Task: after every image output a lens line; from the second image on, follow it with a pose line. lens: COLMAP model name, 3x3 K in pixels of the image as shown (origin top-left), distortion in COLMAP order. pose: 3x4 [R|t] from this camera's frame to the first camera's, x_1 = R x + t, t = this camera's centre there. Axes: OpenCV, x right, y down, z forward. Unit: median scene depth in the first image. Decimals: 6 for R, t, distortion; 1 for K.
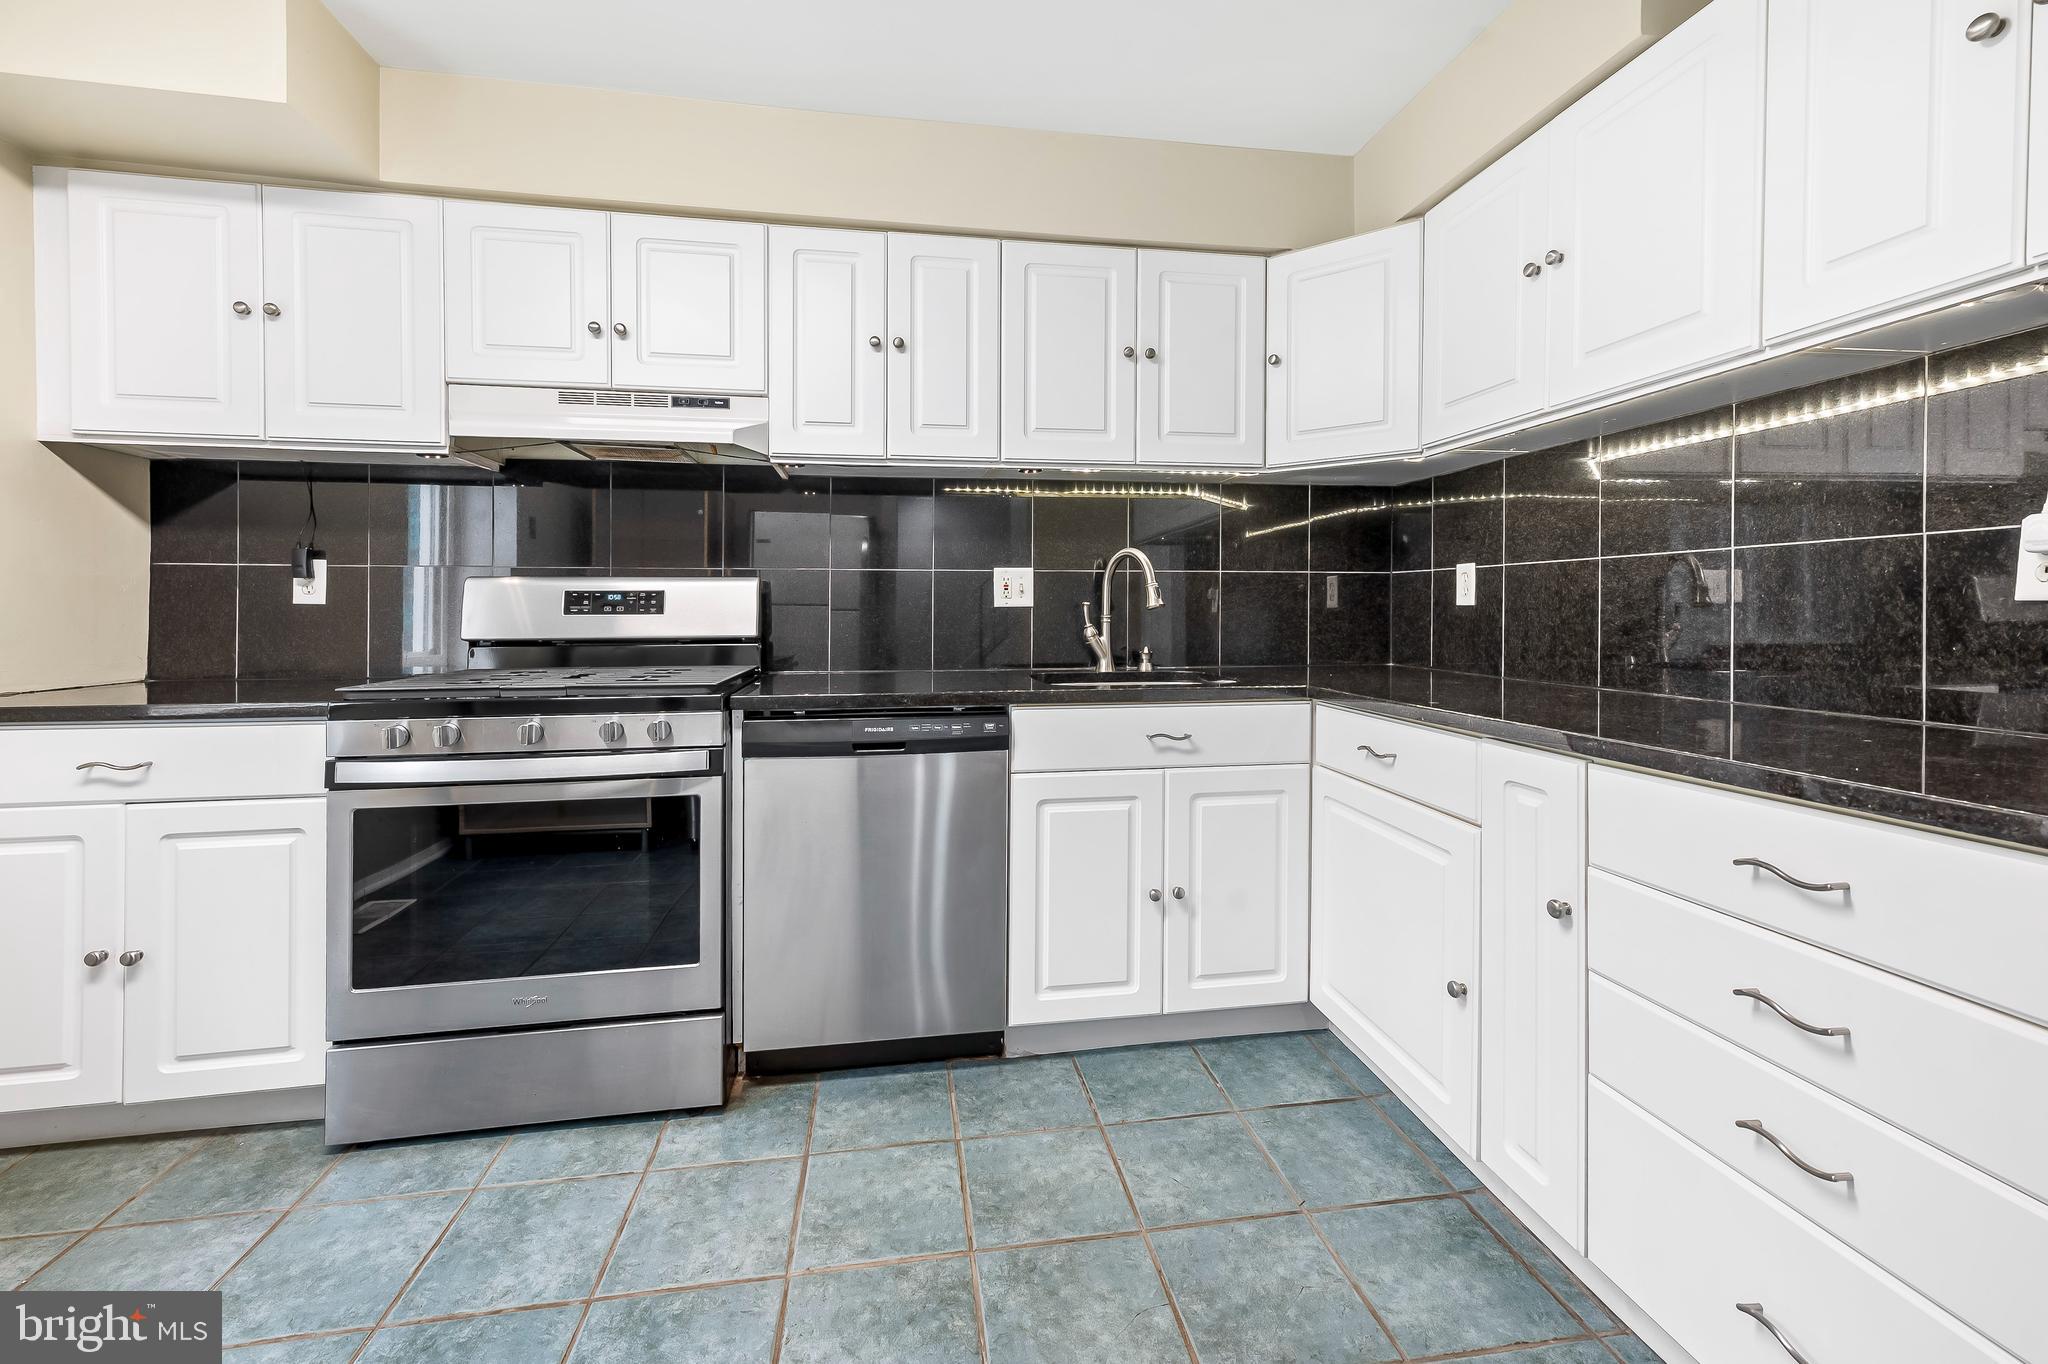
lens RADIAL K [[836.6, 0, 1018.9], [0, 836.6, 607.1], [0, 0, 1]] dist [0.011434, 0.000114]
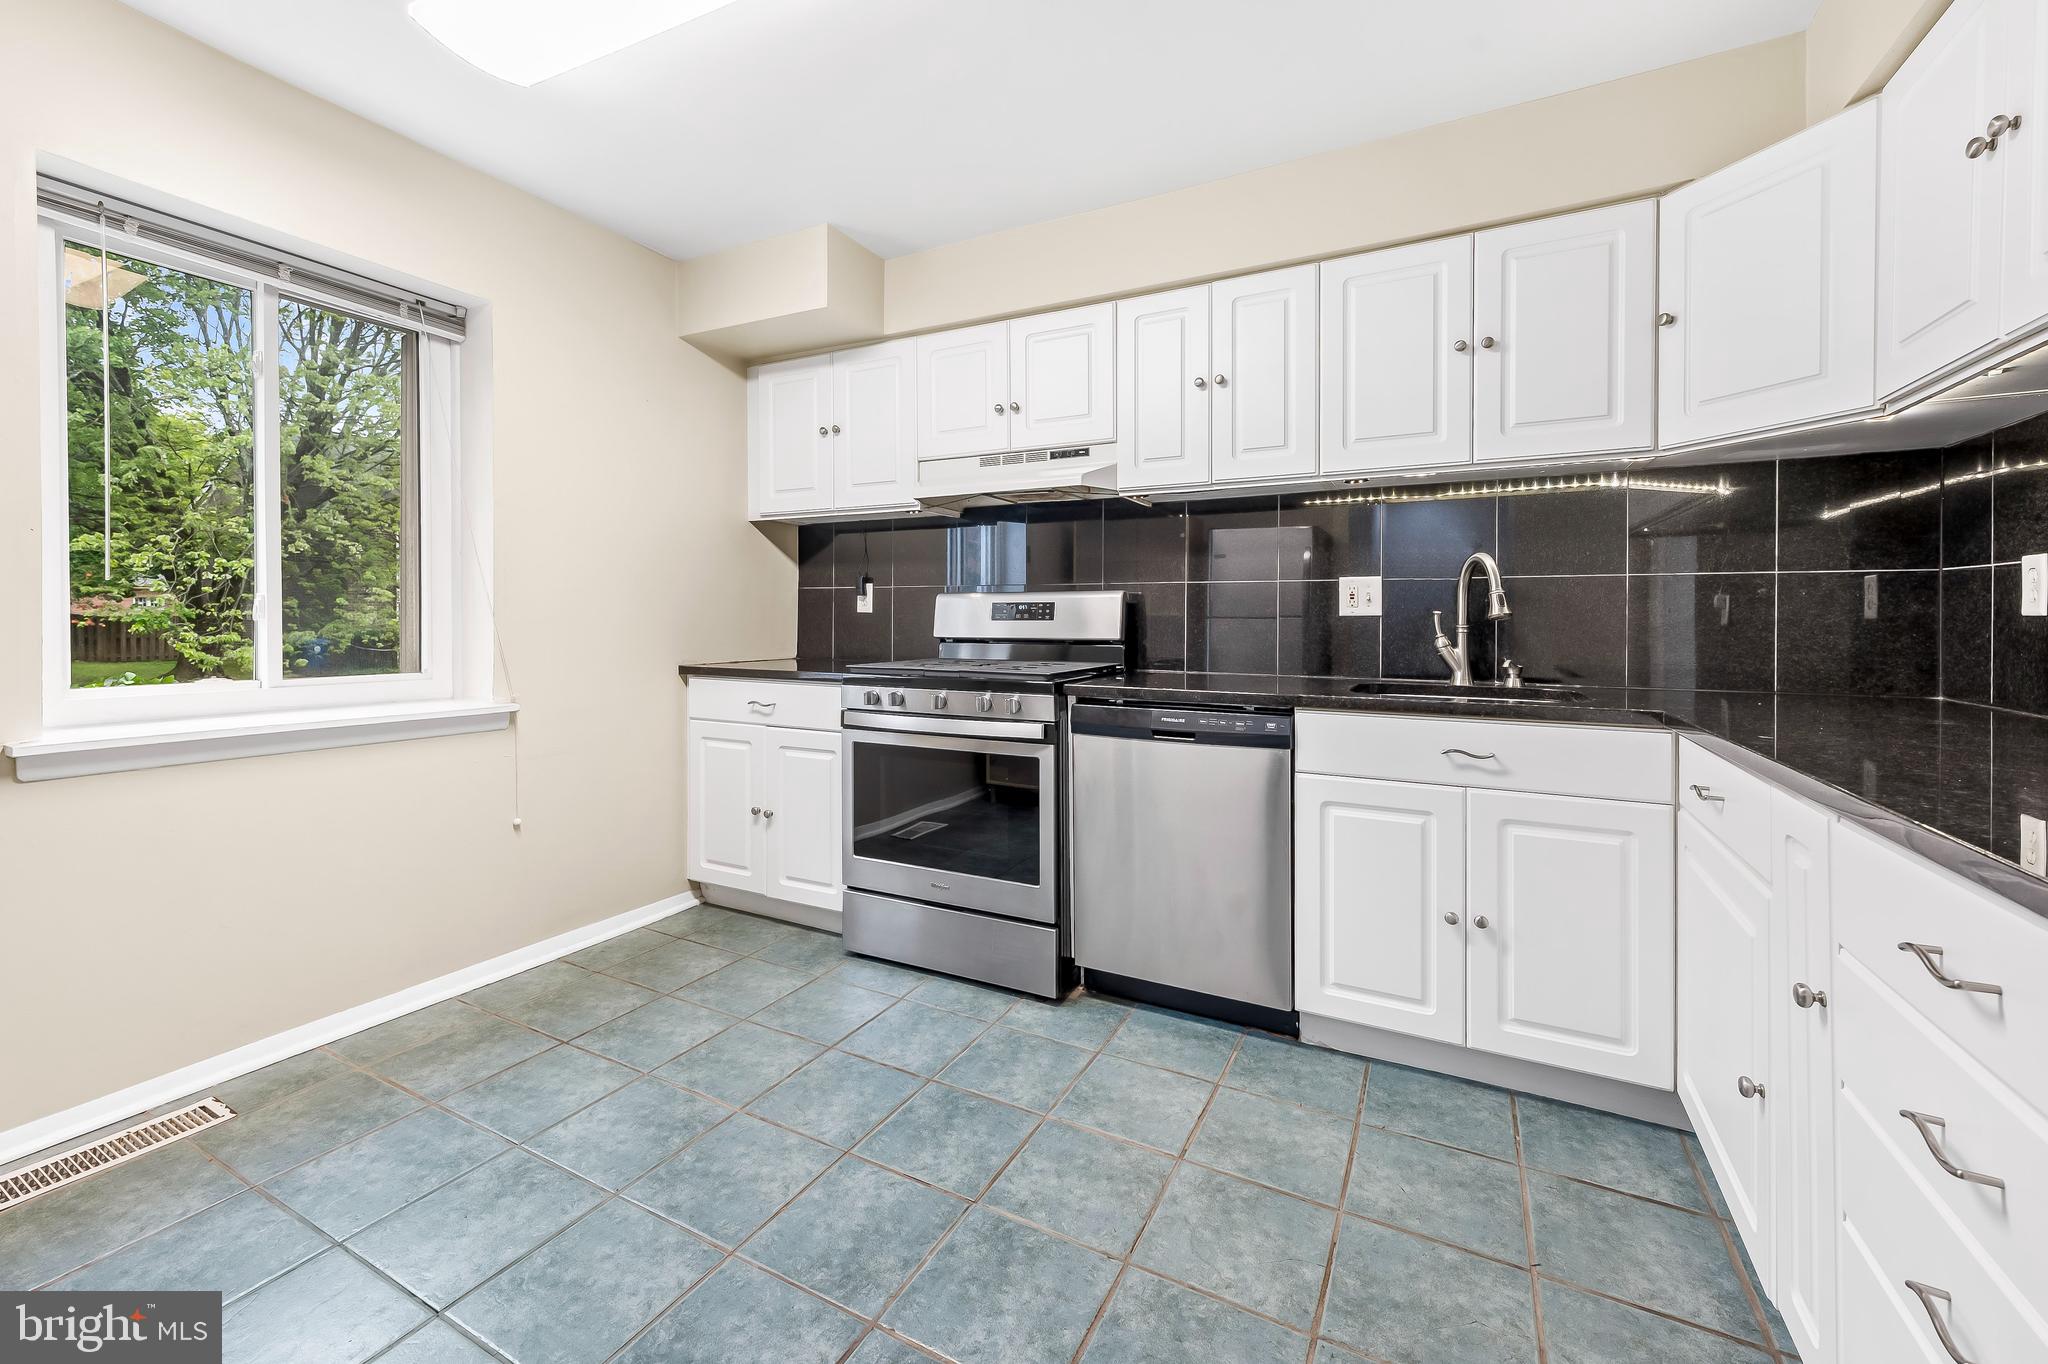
lens RADIAL K [[836.6, 0, 1018.9], [0, 836.6, 607.1], [0, 0, 1]] dist [0.011434, 0.000114]
pose [[0.799571, -0.001878, -0.600569, 0.340535], [-0.002327, 0.999978, -0.006224, -0.003982], [0.600567, 0.006374, 0.799549, -0.065132]]
